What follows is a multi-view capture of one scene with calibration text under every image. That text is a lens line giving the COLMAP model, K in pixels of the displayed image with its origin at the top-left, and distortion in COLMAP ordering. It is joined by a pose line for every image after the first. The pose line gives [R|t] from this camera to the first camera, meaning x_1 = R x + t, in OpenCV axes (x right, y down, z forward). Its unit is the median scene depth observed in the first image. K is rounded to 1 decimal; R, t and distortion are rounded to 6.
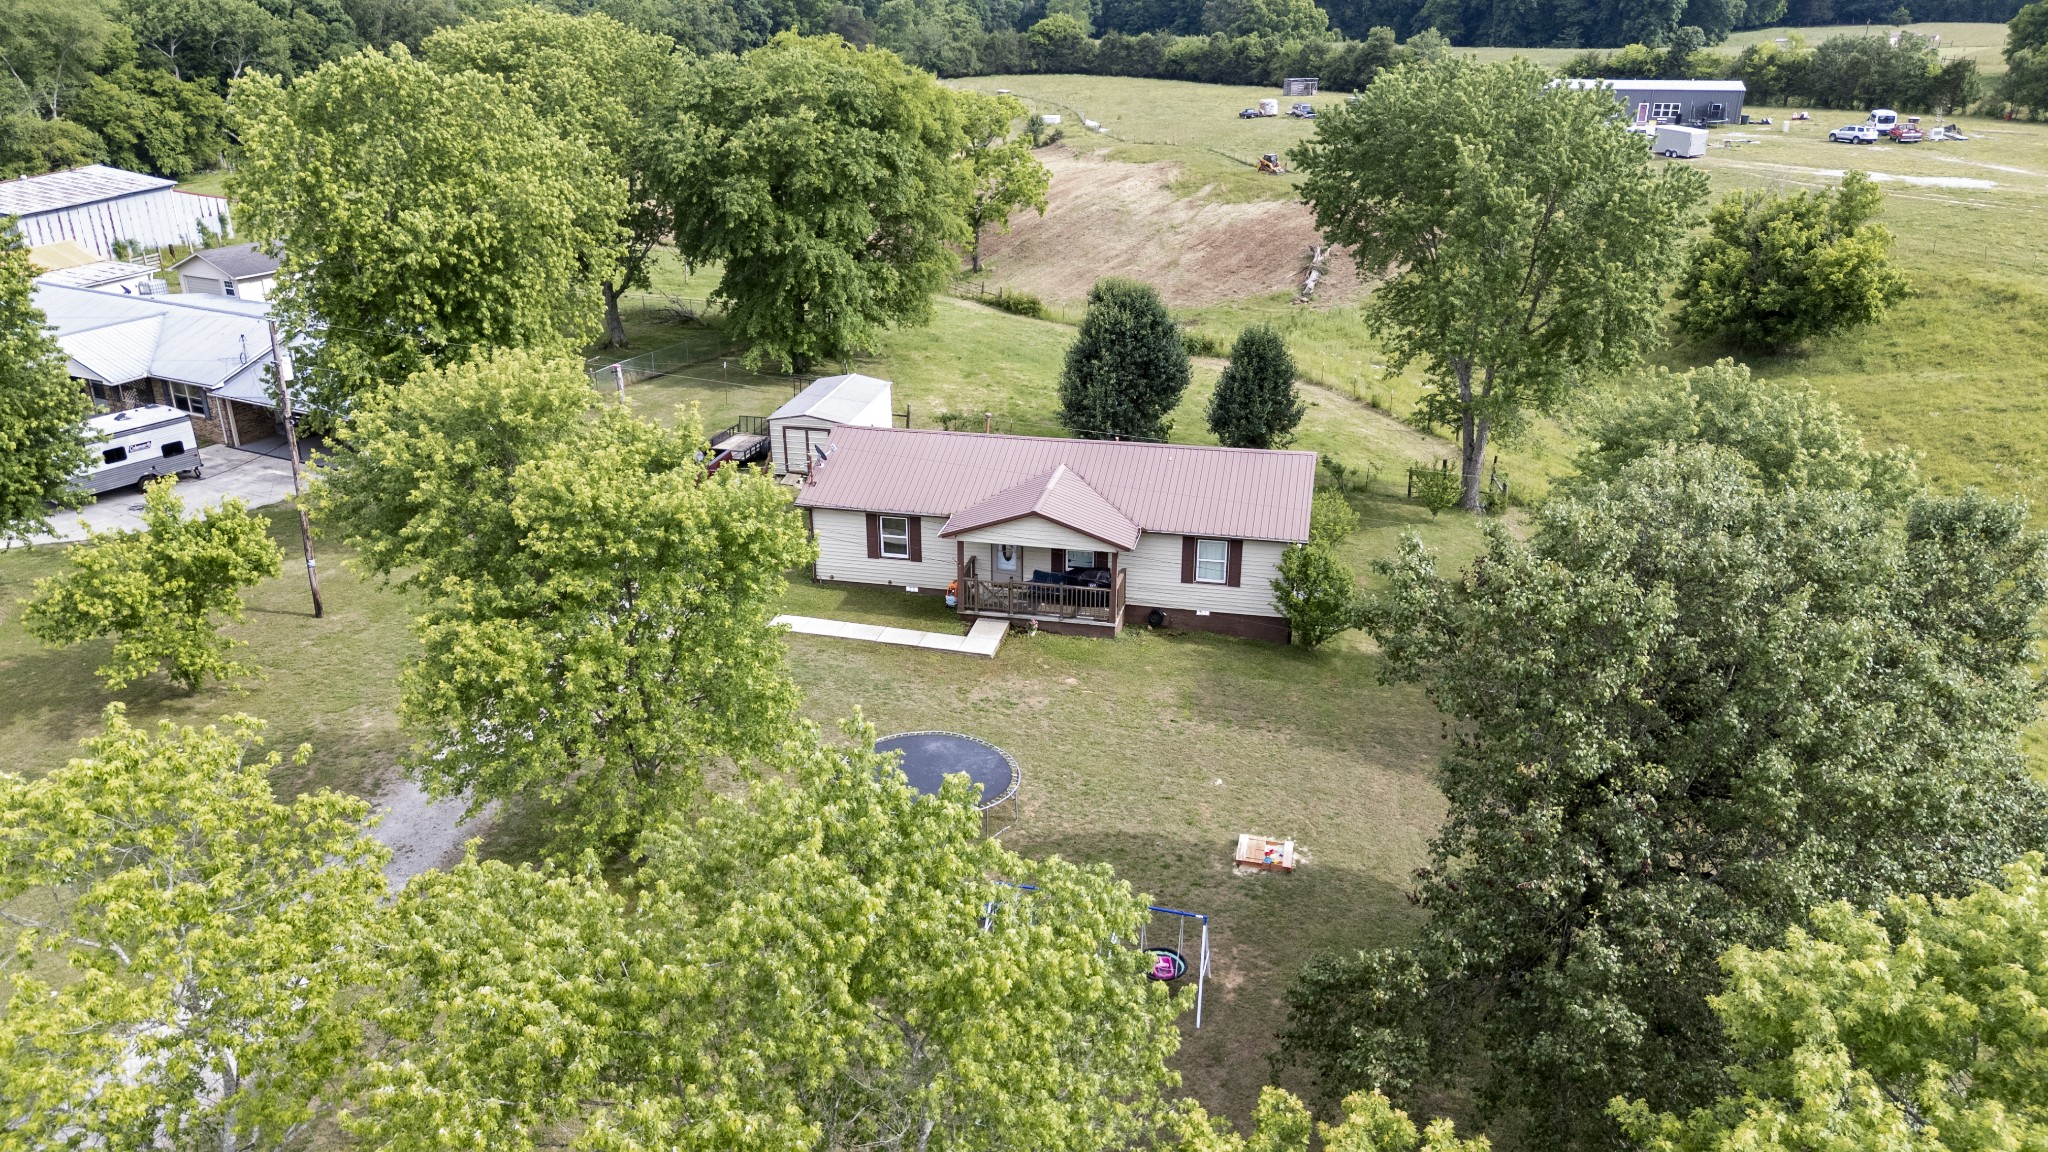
lens RADIAL K [[1510.3, 0, 1028.2], [0, 1510.3, 564.2], [0, 0, 1]] dist [0.079329, -0.077720]
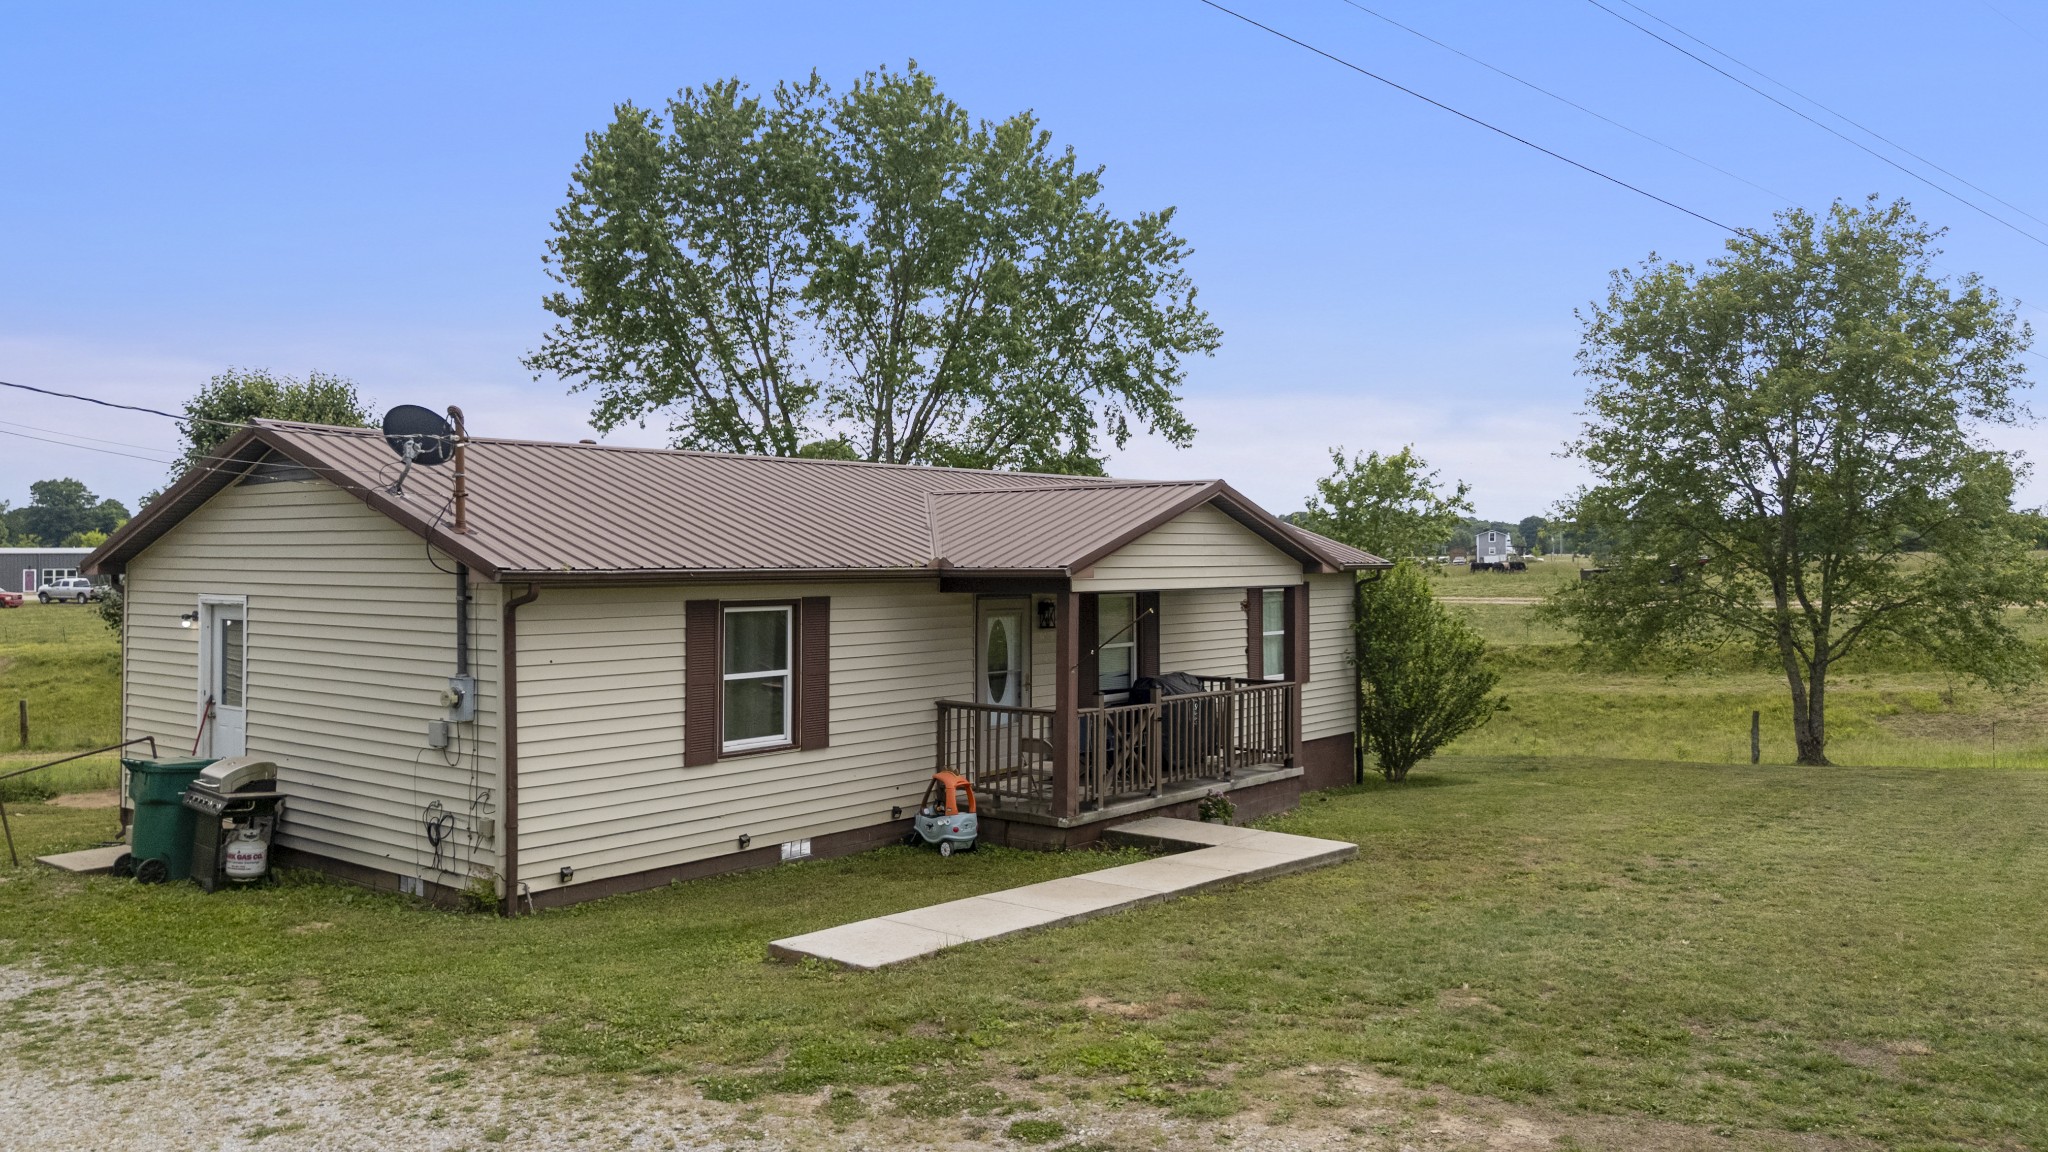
lens RADIAL K [[1521.8, 0, 1028.9], [0, 1521.8, 530.8], [0, 0, 1]] dist [0.069252, -0.063344]
pose [[0.451659, 0.017522, 0.892018, -0.351188], [0.334054, 0.923759, -0.187288, 0.031995], [-0.827292, 0.382572, 0.411371, 0.844431]]
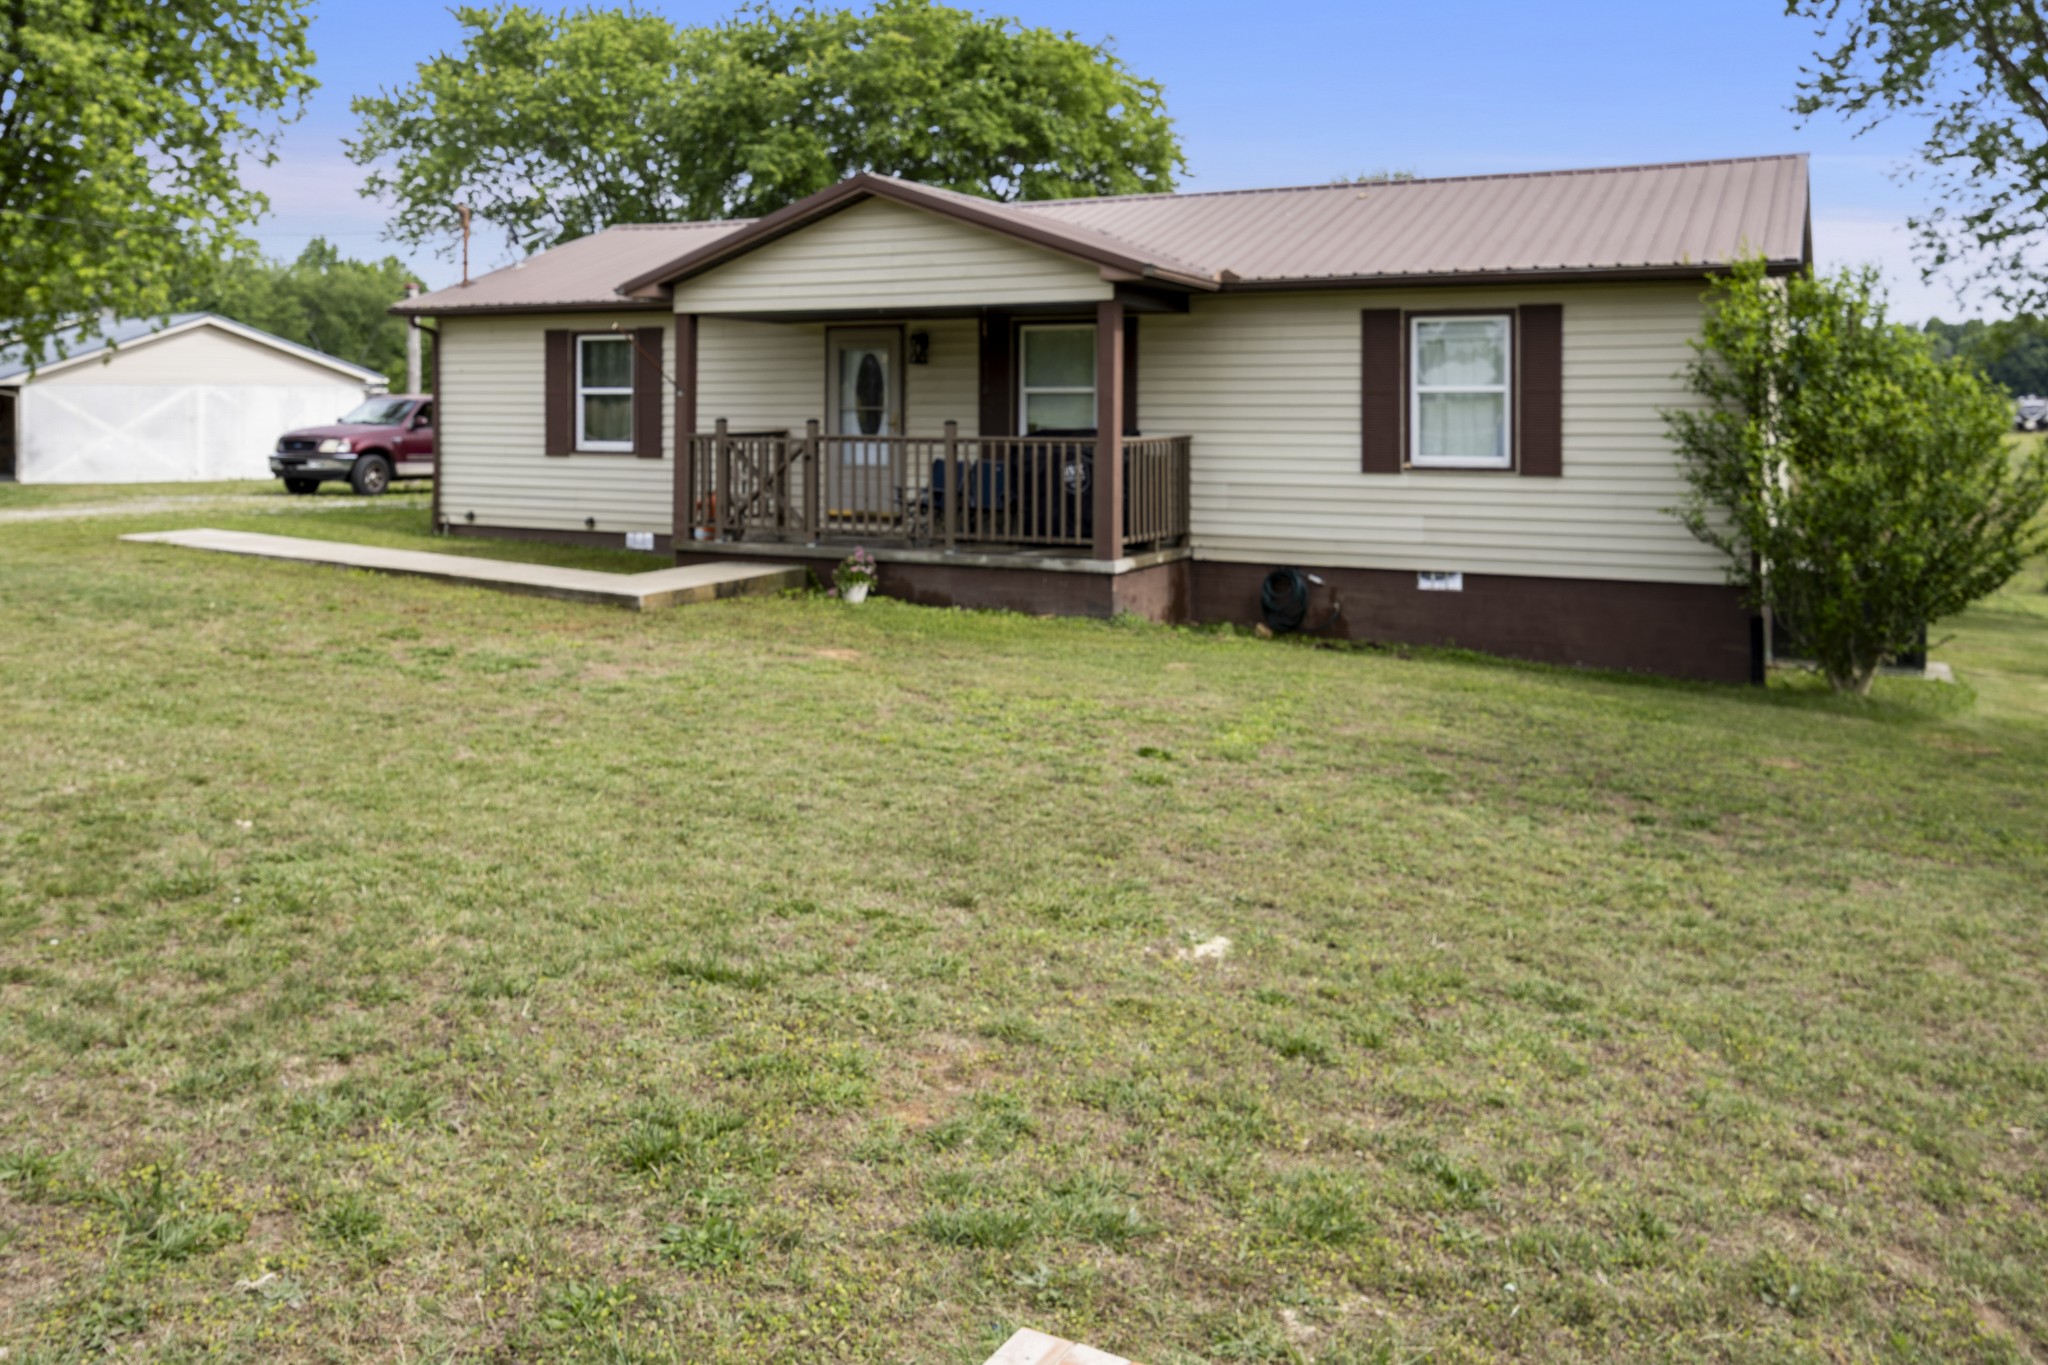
lens RADIAL K [[1621.1, 0, 1028.3], [0, 1621.1, 357.9], [0, 0, 1]] dist [0.009040, -0.001296]
pose [[0.967371, -0.002198, -0.253354, 0.119017], [-0.098702, 0.917696, -0.384828, 0.123045], [0.233348, 0.397278, 0.887535, 0.686116]]
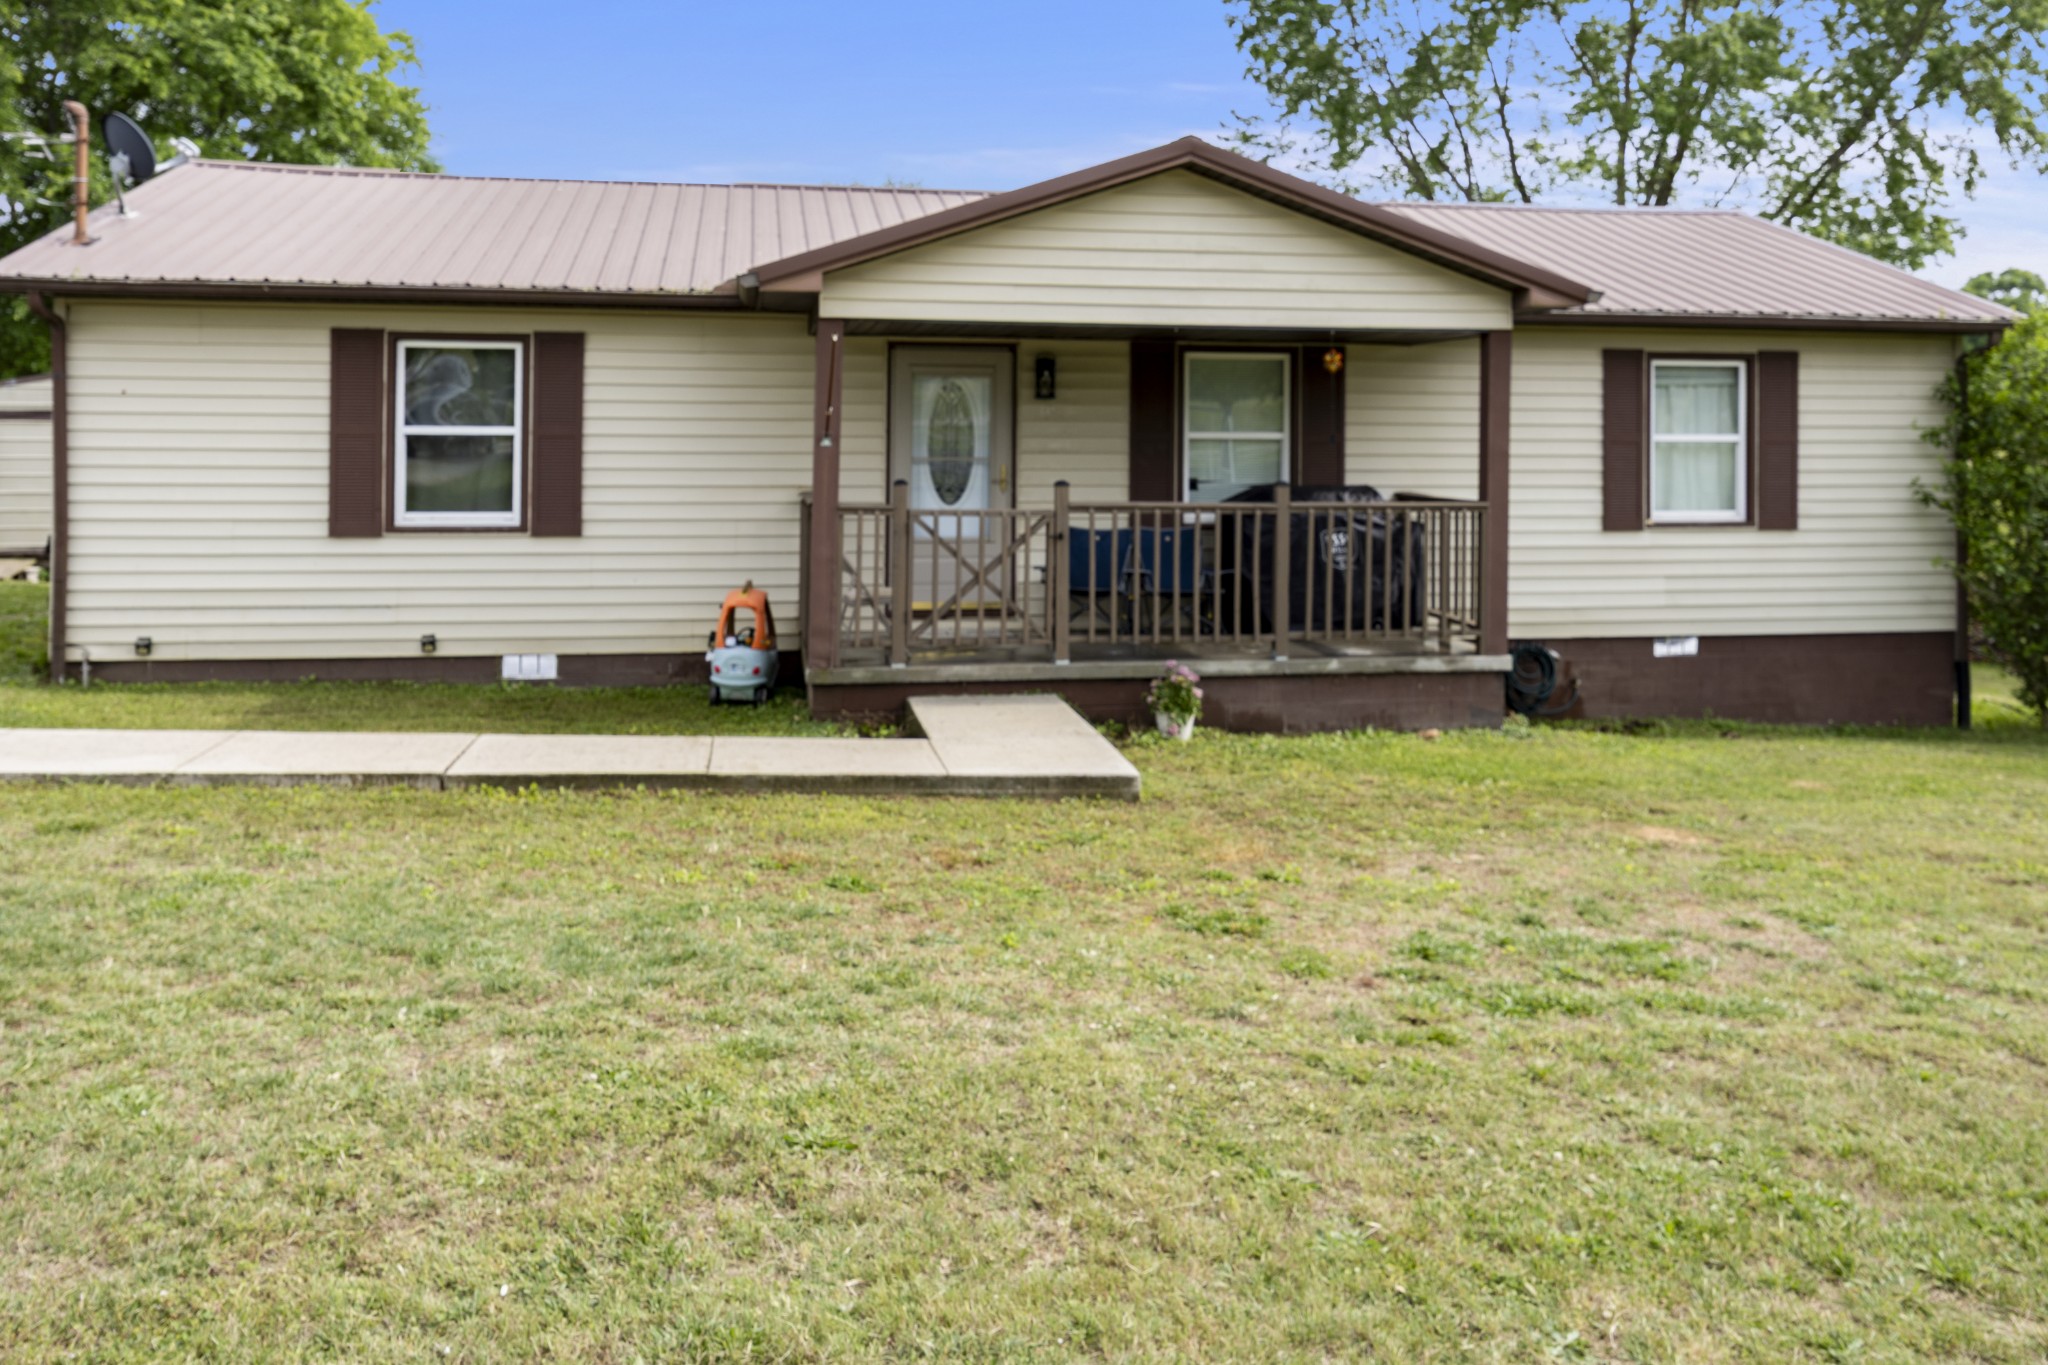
lens RADIAL K [[1618.2, 0, 1031.3], [0, 1618.2, 396.0], [0, 0, 1]] dist [0.002705, 0.005668]
pose [[0.926593, 0.016223, 0.375715, -0.104356], [0.129731, 0.923950, -0.359841, 0.081250], [-0.352980, 0.382168, 0.854022, 0.778179]]
